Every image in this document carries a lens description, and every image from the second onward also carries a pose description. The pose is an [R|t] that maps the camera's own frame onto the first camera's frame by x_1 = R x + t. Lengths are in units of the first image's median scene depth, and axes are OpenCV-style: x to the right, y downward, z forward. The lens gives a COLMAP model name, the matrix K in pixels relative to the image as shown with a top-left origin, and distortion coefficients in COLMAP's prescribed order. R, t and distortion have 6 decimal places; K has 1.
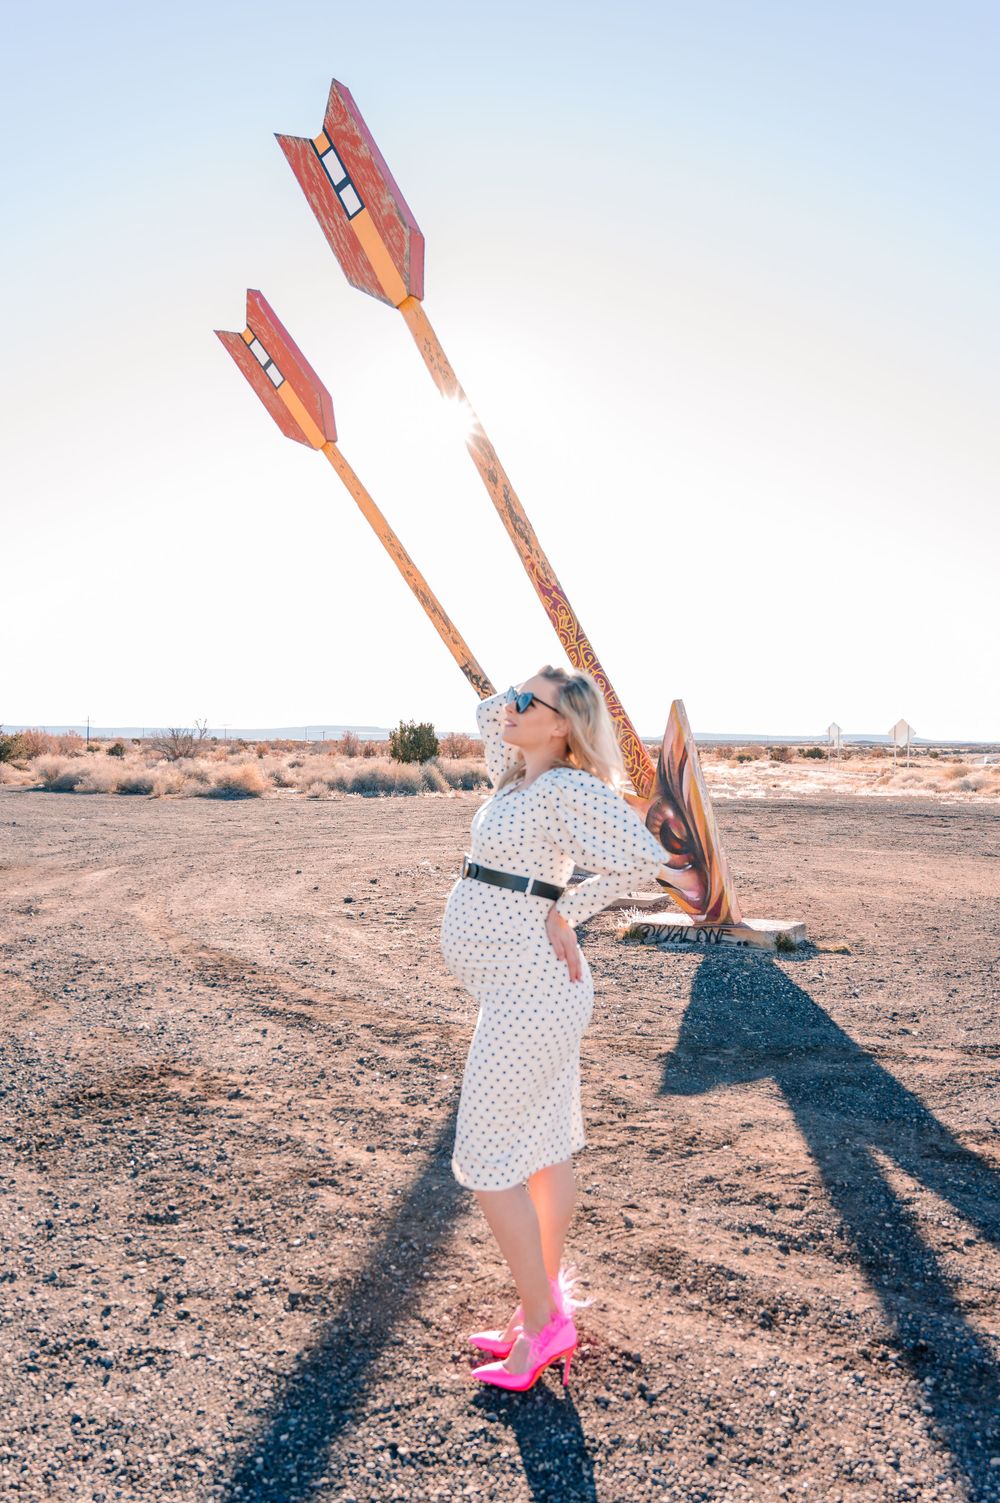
lens RADIAL K [[1223.1, 0, 464.7], [0, 1223.1, 784.4], [0, 0, 1]] dist [0.002574, -0.003079]
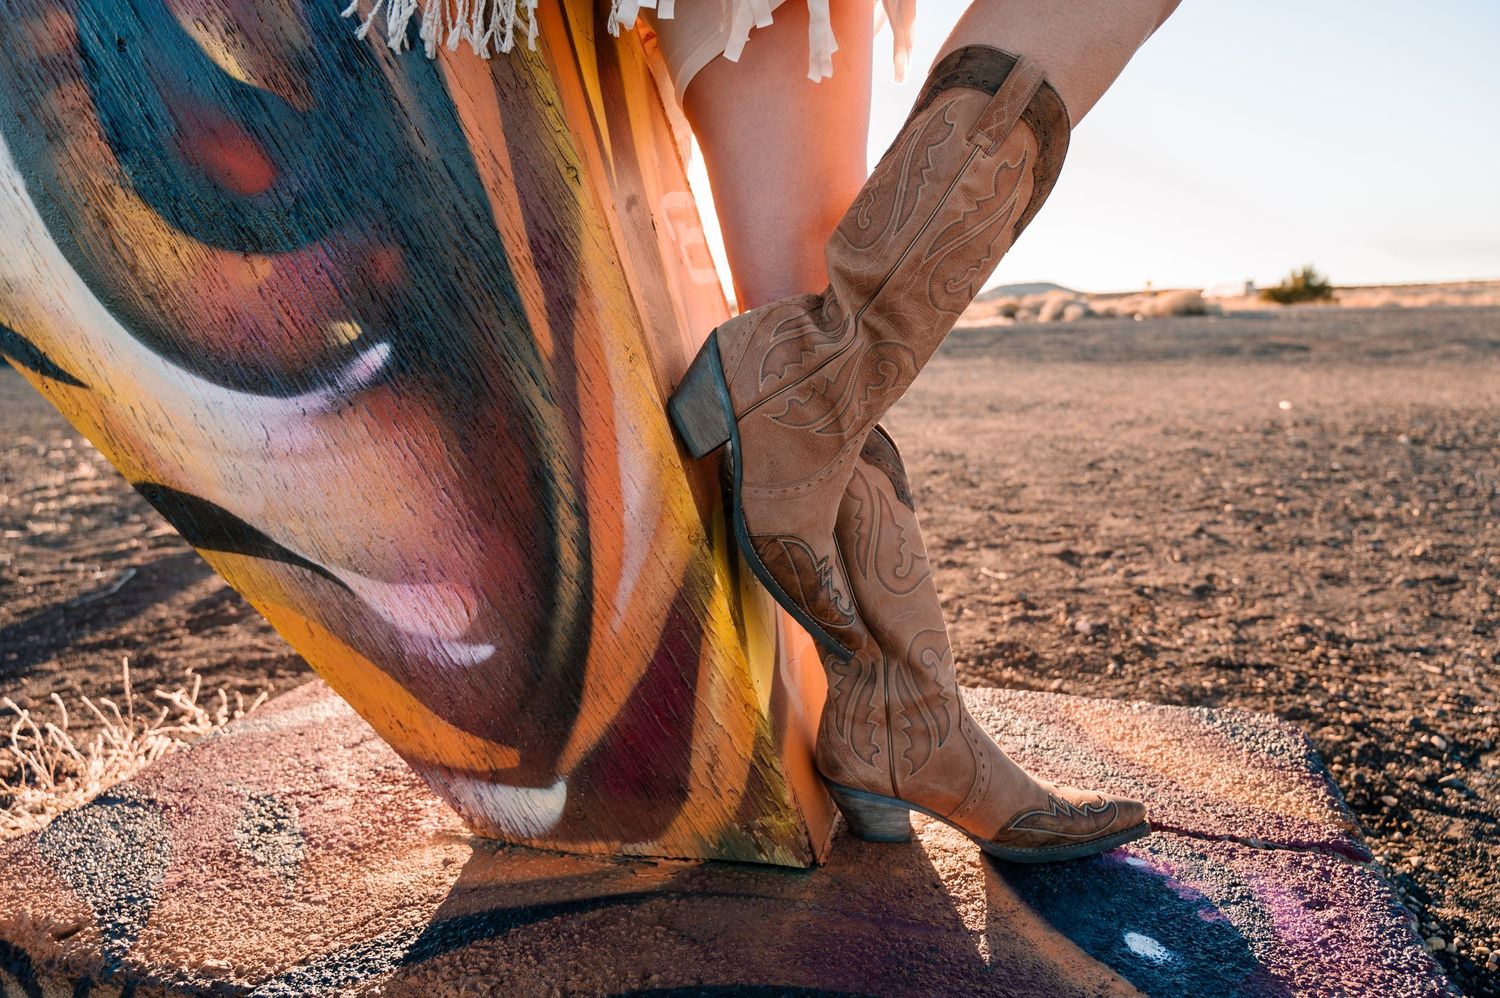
lens RADIAL K [[963.9, 0, 738.1], [0, 963.9, 493.2], [0, 0, 1]] dist [-0.008555, 0.007903]
pose [[0.975750, -0.083531, 0.202325, 0.193652], [0.051680, 0.986105, 0.157881, 0.066164], [-0.212701, -0.143597, 0.966508, 0.898476]]
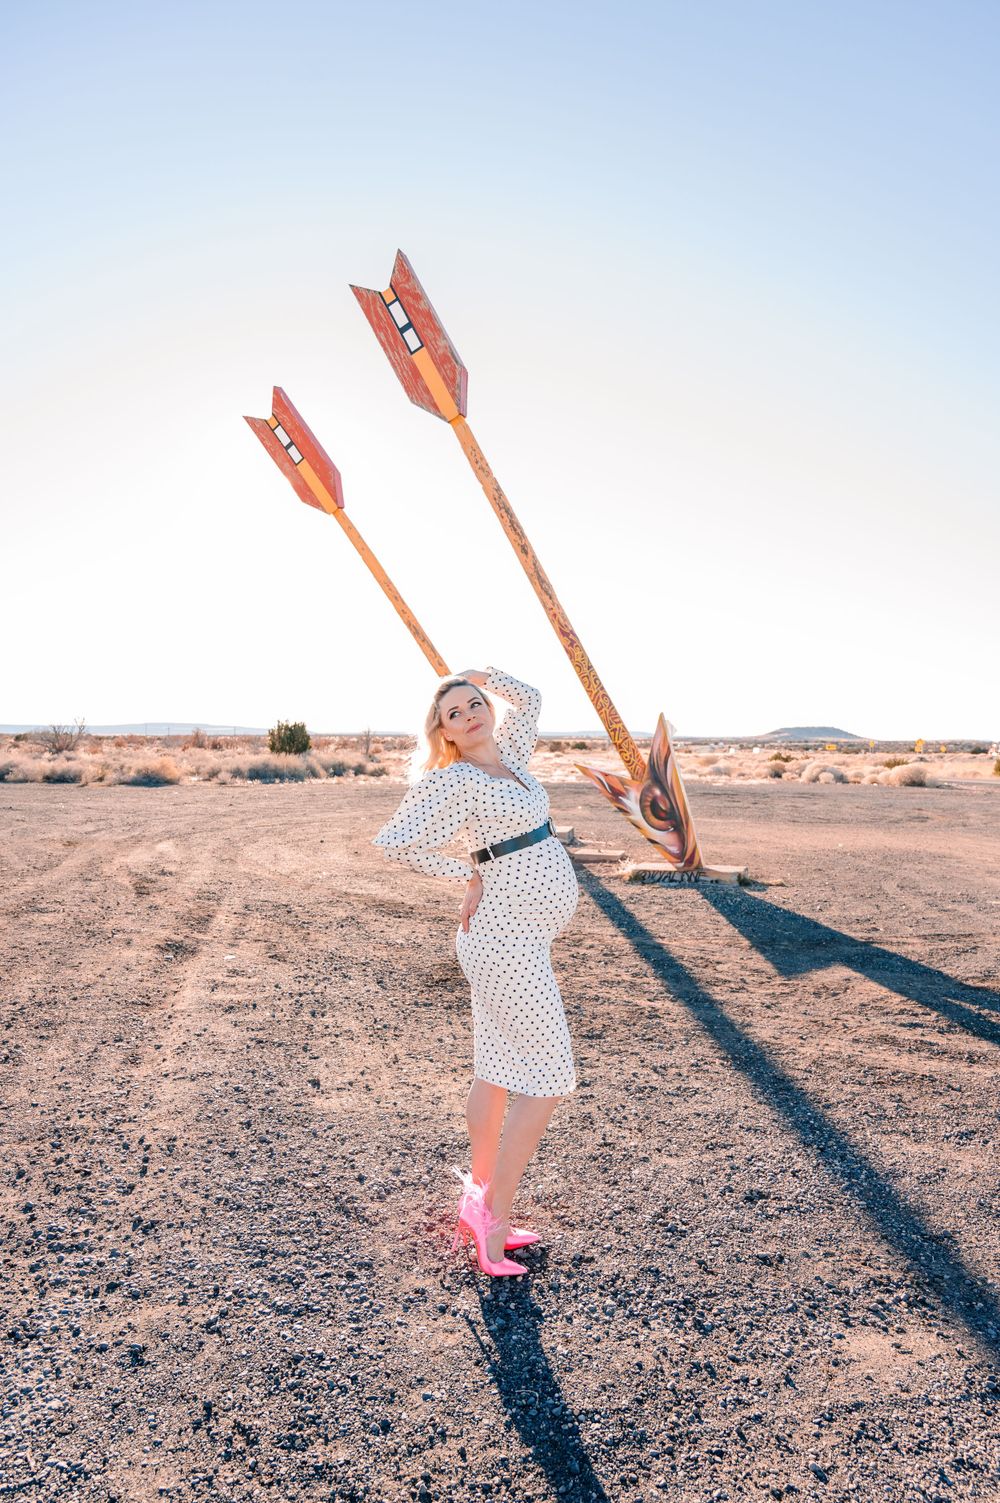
lens RADIAL K [[1042.4, 0, 506.7], [0, 1042.4, 757.5], [0, 0, 1]] dist [-0.013085, 0.009526]
pose [[0.976652, -0.003572, 0.214798, -0.262573], [0.006447, 0.999899, -0.012686, -0.002540], [-0.214731, 0.013775, 0.976576, -0.148696]]
